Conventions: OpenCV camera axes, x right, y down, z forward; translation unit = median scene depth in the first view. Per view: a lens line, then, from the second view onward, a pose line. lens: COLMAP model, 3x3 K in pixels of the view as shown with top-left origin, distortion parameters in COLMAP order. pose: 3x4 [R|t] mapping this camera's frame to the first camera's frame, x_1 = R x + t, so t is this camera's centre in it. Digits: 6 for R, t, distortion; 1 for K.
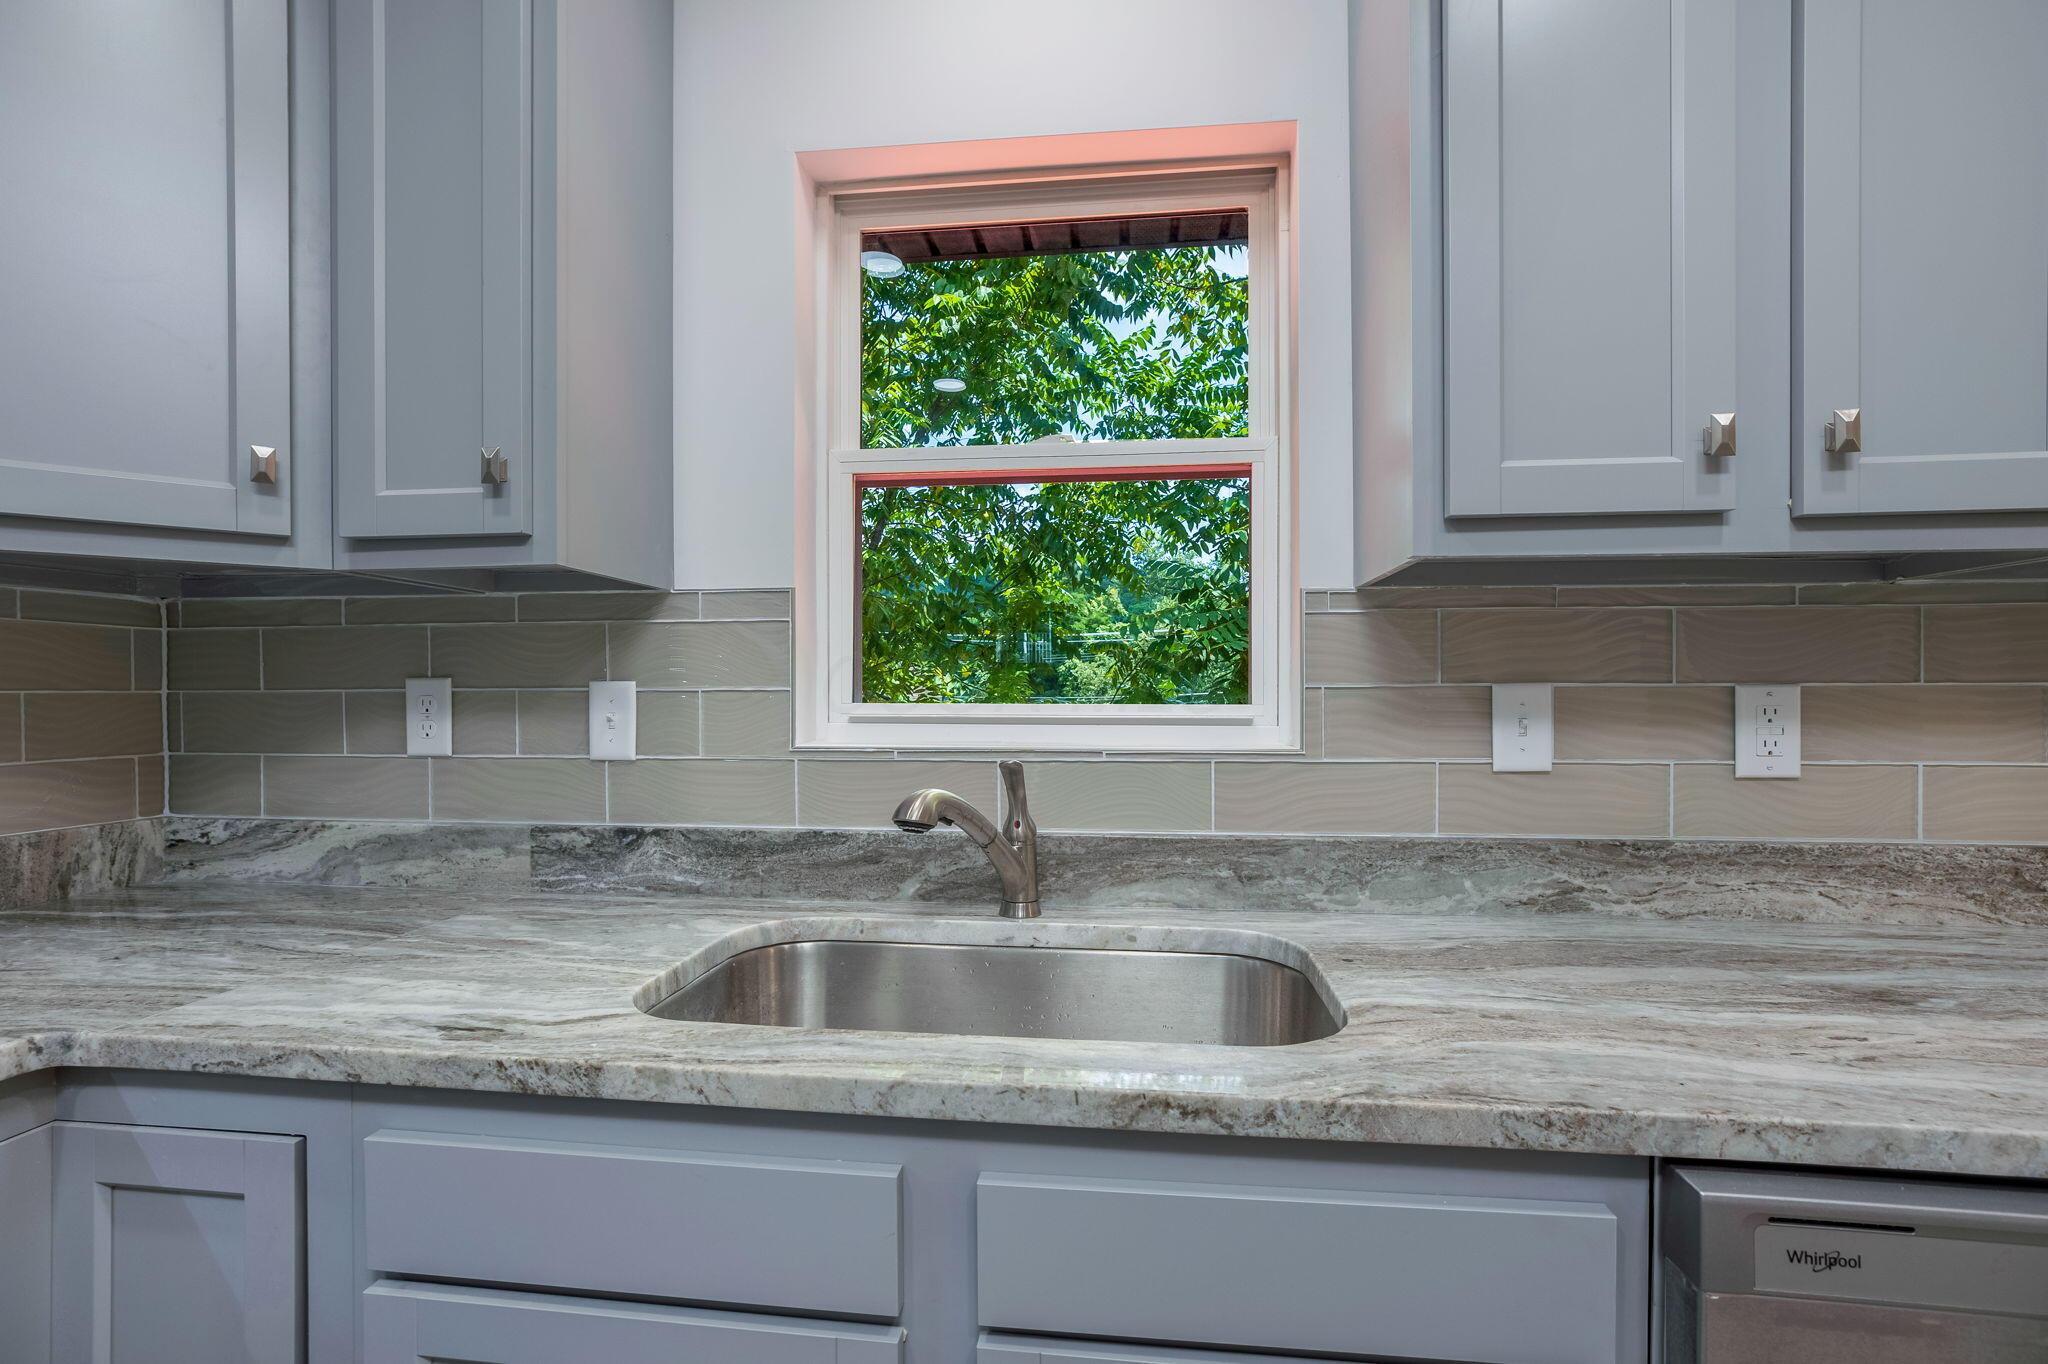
lens RADIAL K [[933.1, 0, 1021.5], [0, 933.1, 702.4], [0, 0, 1]] dist [-0.027970, 0.012991]
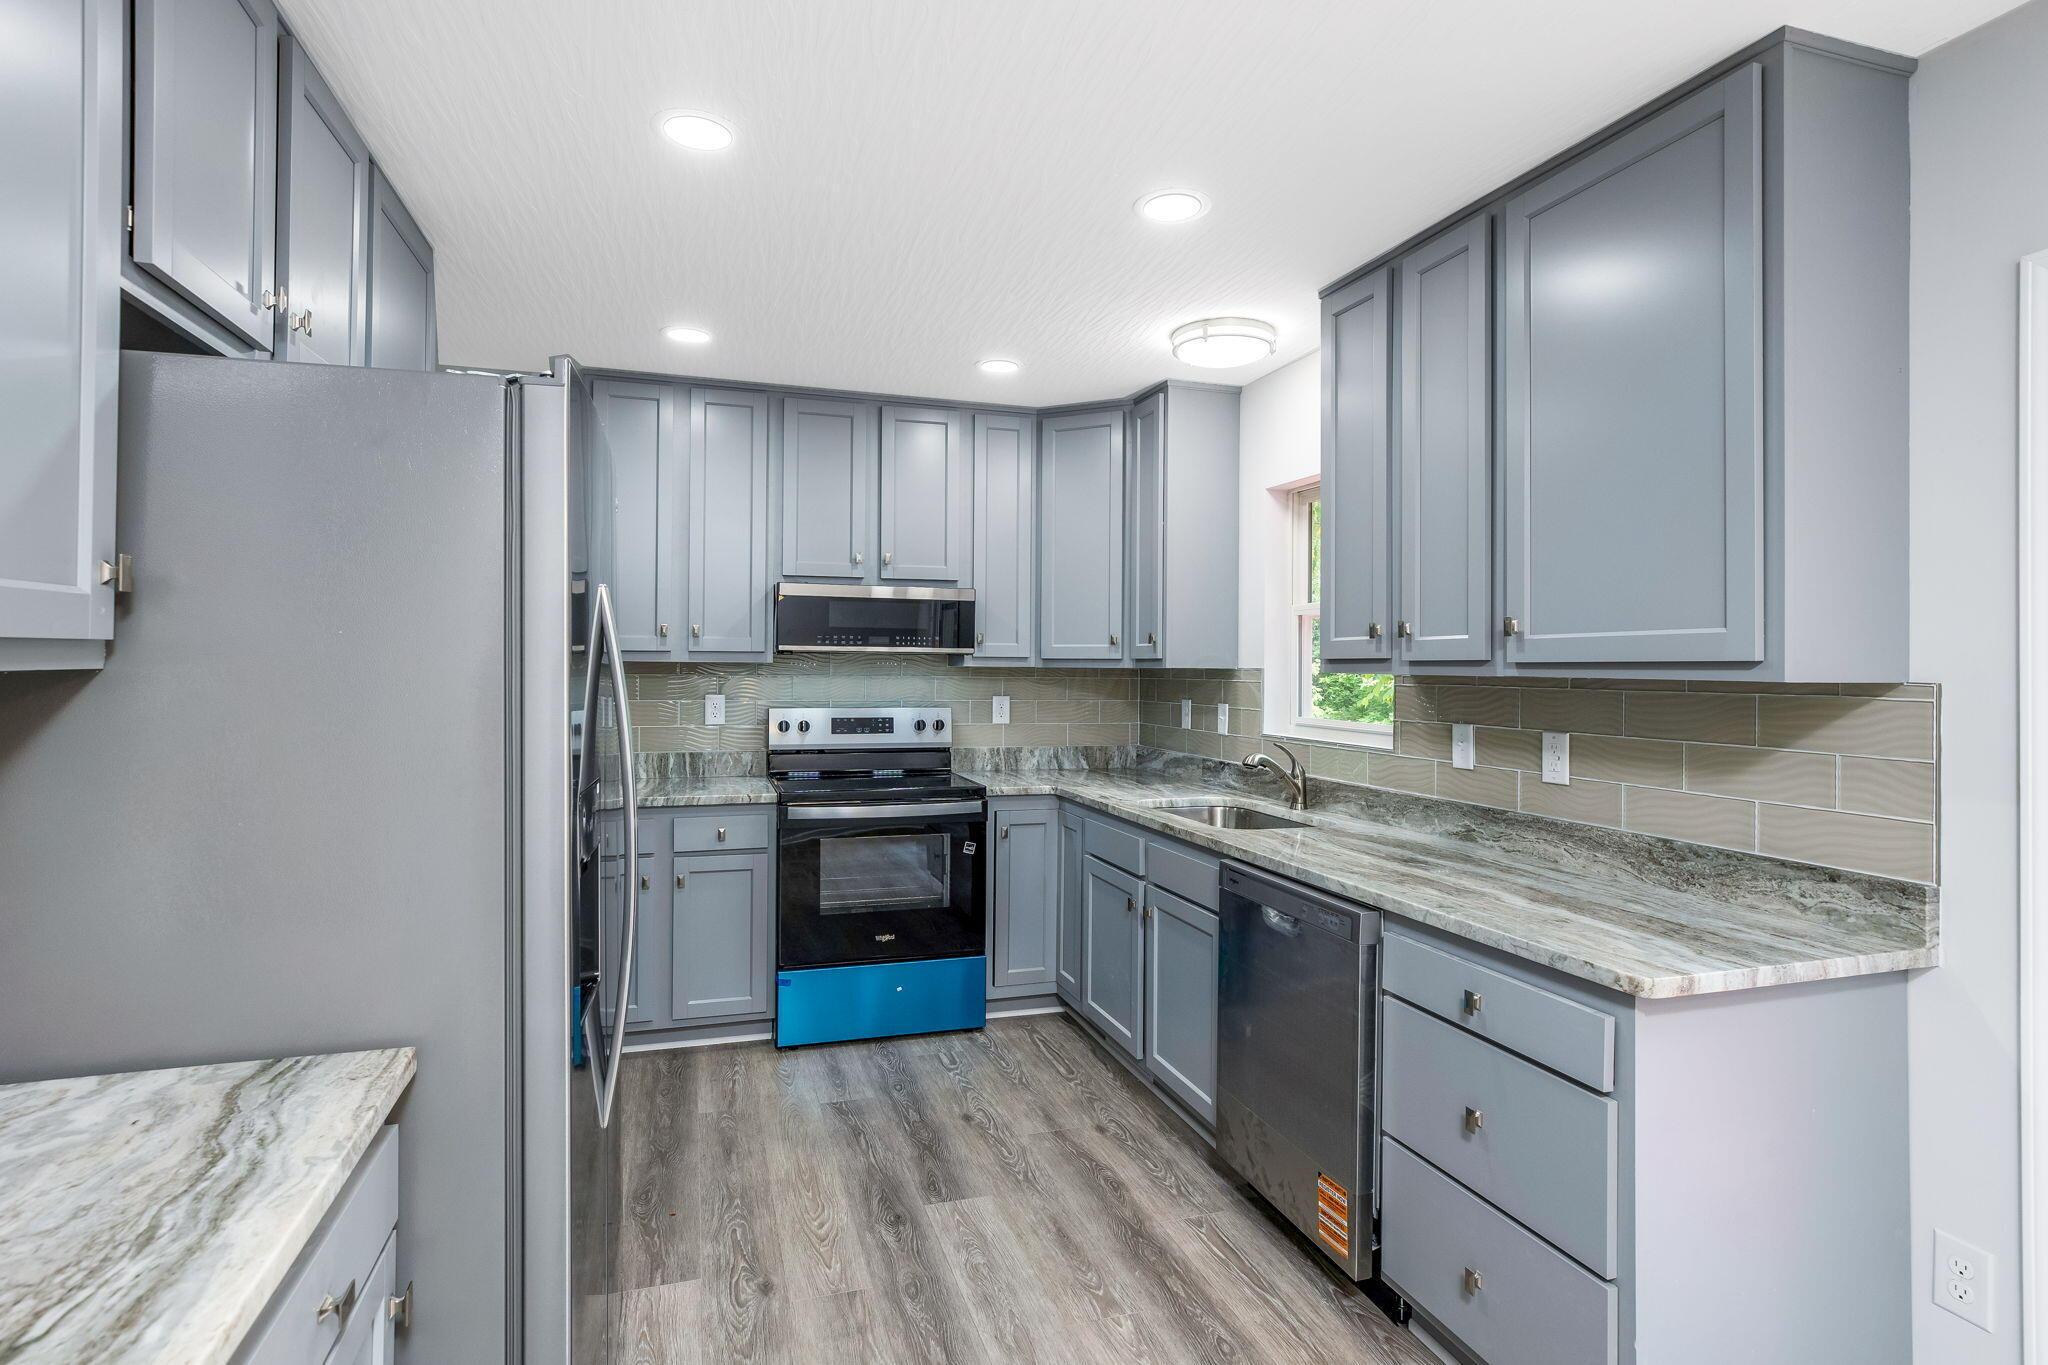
lens RADIAL K [[1043.2, 0, 1019.4], [0, 1043.2, 668.6], [0, 0, 1]] dist [-0.015073, 0.001205]
pose [[0.417347, 0.006554, -0.908724, 2.097598], [-0.016614, 0.999862, -0.000419, -0.118074], [0.908595, 0.015272, 0.417398, -0.762544]]
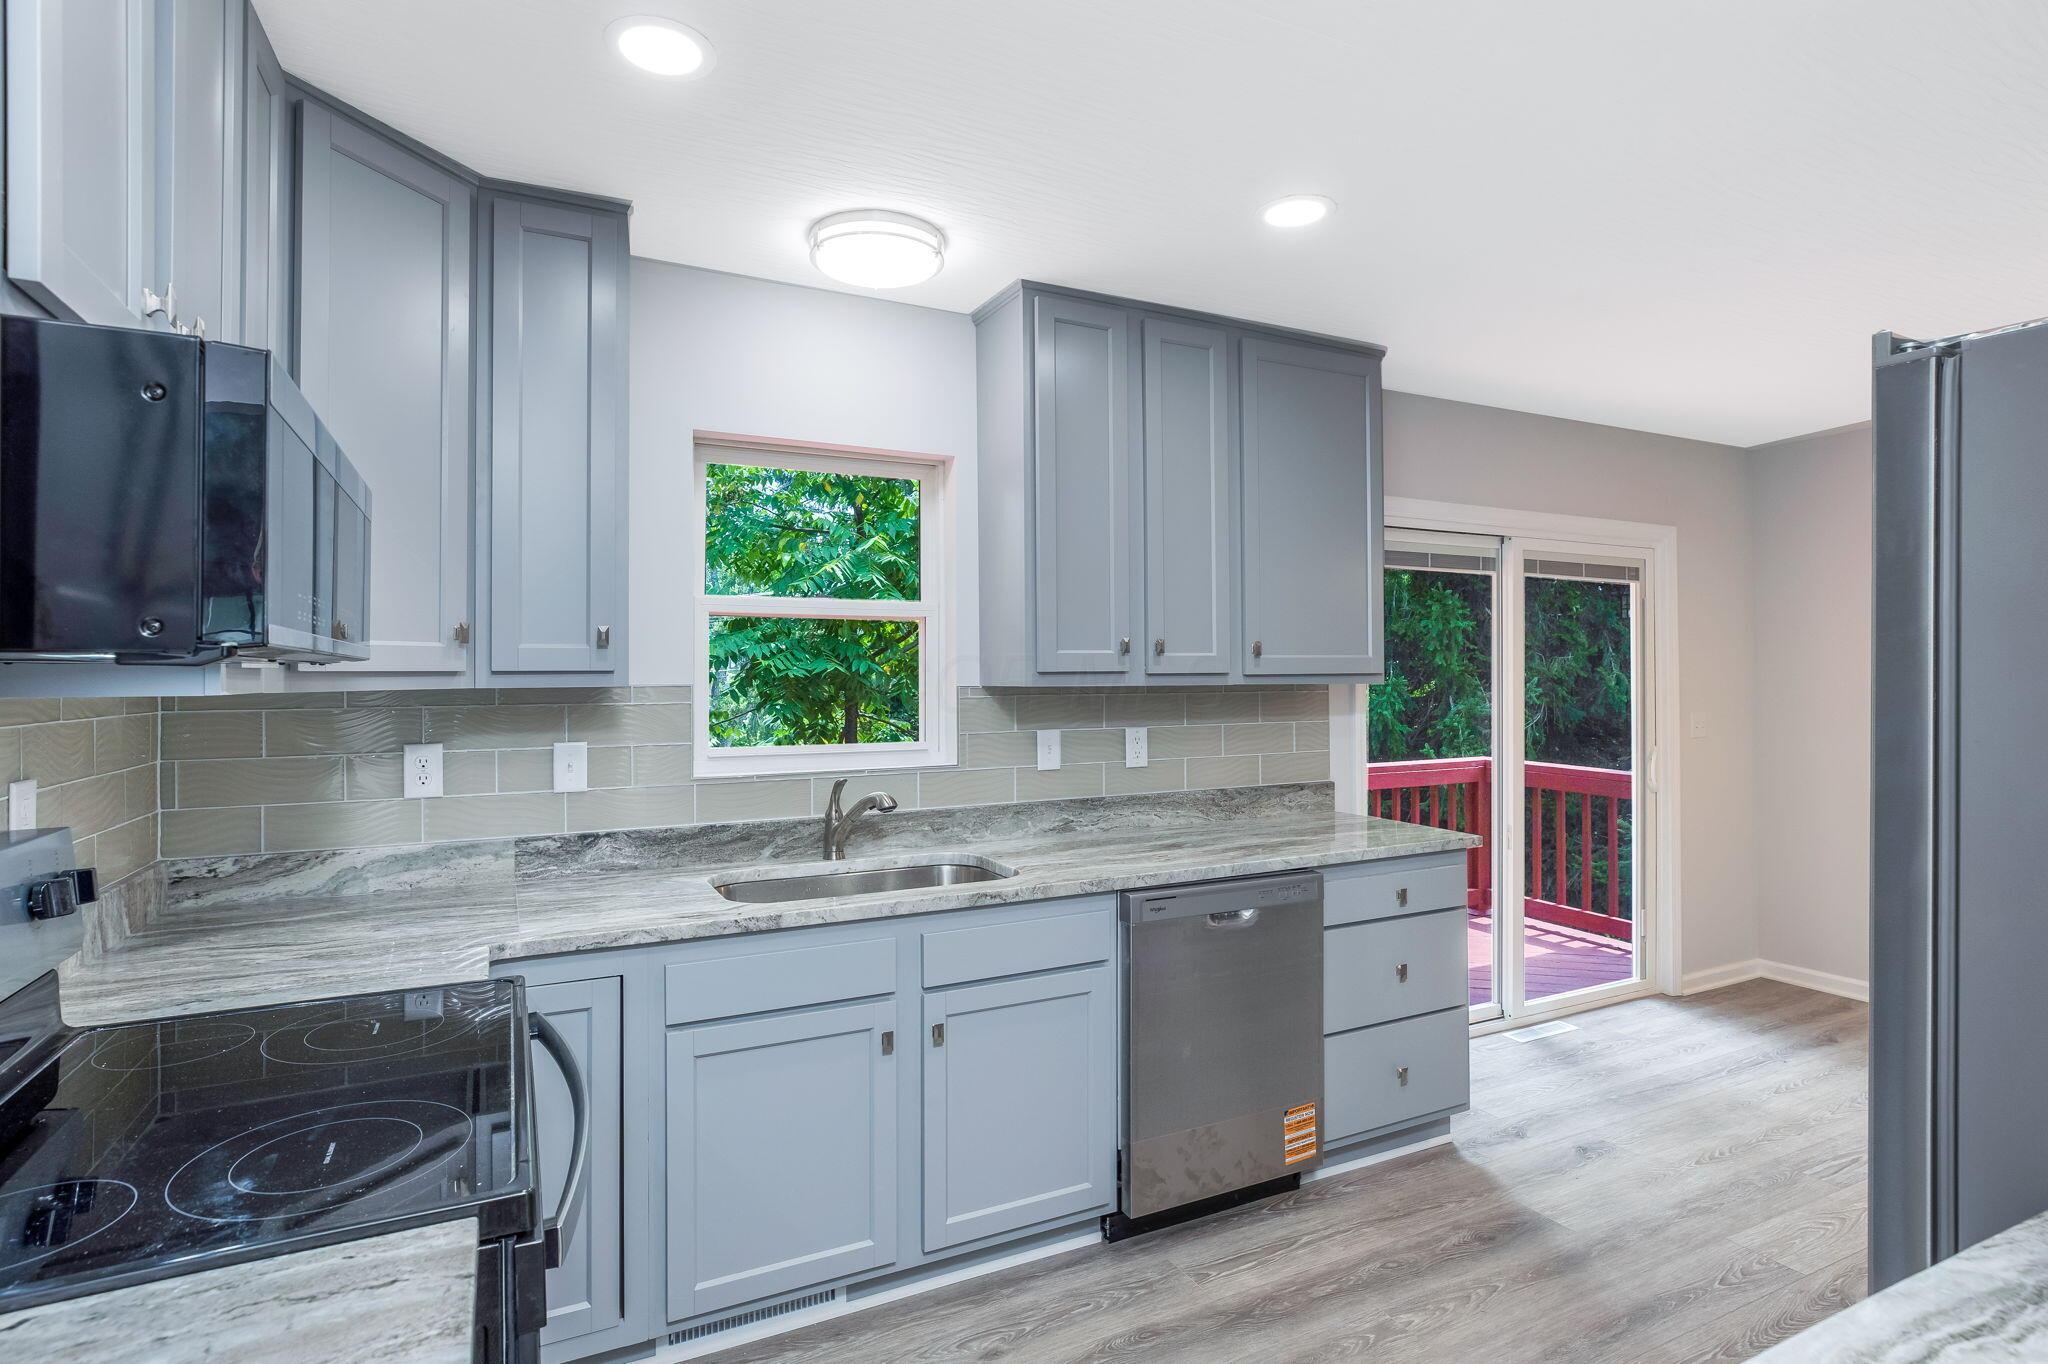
lens RADIAL K [[1043.2, 0, 1019.4], [0, 1043.2, 668.1], [0, 0, 1]] dist [-0.015073, 0.001205]
pose [[0.830072, 0.000012, 0.557656, -0.868151], [0.008290, 0.999889, -0.012360, -0.132165], [-0.557594, 0.014882, 0.829980, -0.983157]]
